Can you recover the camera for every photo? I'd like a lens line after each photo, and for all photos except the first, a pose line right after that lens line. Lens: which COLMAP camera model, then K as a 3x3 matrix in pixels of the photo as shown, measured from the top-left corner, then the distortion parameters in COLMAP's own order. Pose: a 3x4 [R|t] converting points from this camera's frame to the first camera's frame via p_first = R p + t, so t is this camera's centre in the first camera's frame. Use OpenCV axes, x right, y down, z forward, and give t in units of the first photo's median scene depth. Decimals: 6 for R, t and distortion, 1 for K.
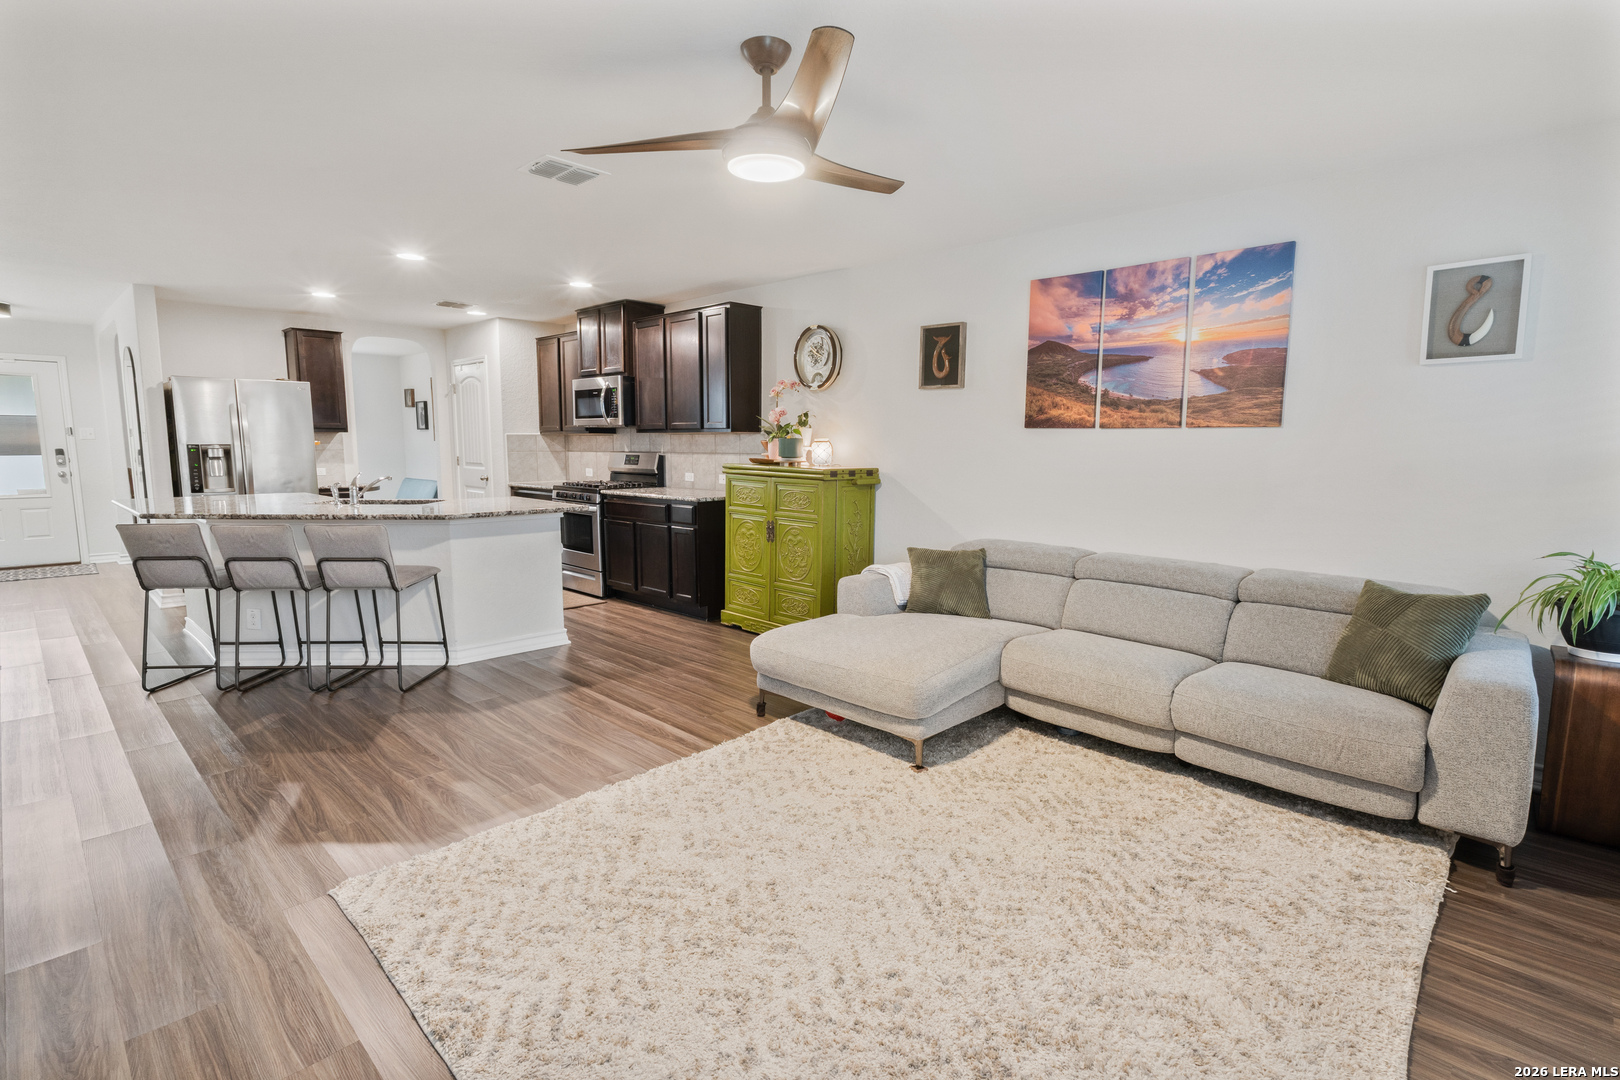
lens RADIAL K [[771.5, 0, 811.2], [0, 771.5, 540.1], [0, 0, 1]] dist [-0.003204, -0.000007]
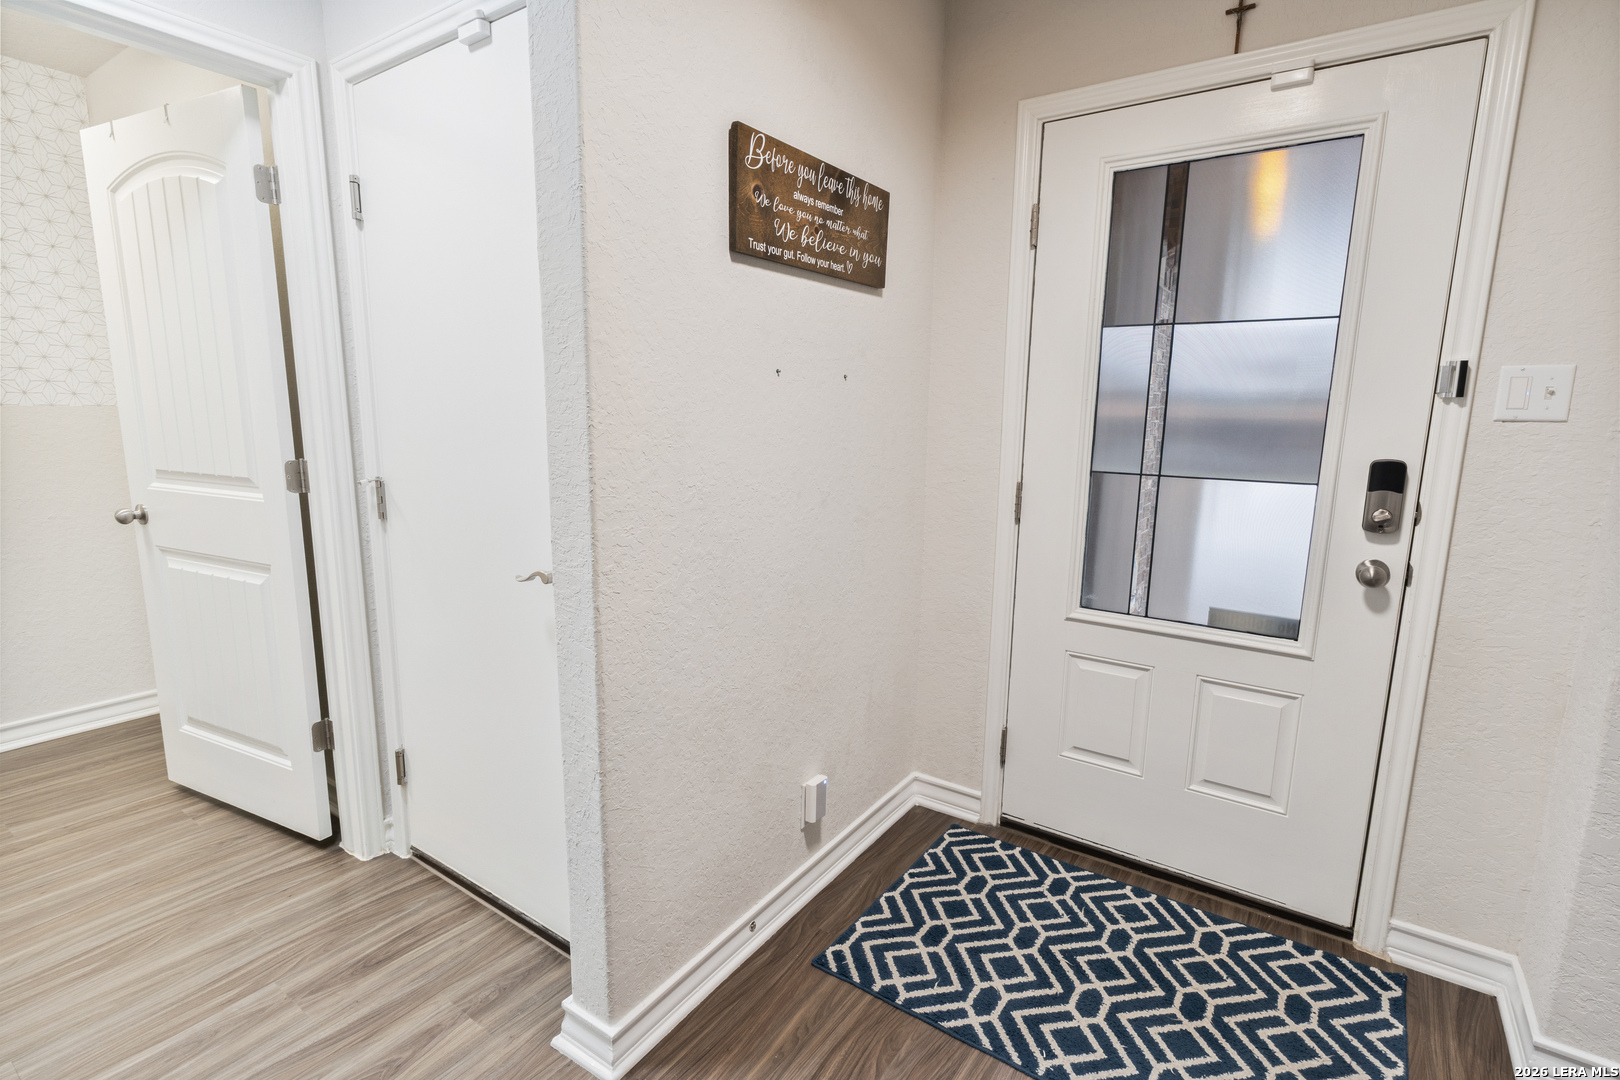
lens RADIAL K [[771.5, 0, 810.7], [0, 771.5, 541.7], [0, 0, 1]] dist [-0.003204, -0.000007]
pose [[0.159273, 0.167377, -0.972942, -0.778910], [-0.137849, 0.979639, 0.145963, -0.104365], [0.977563, 0.110871, 0.179103, 0.794324]]
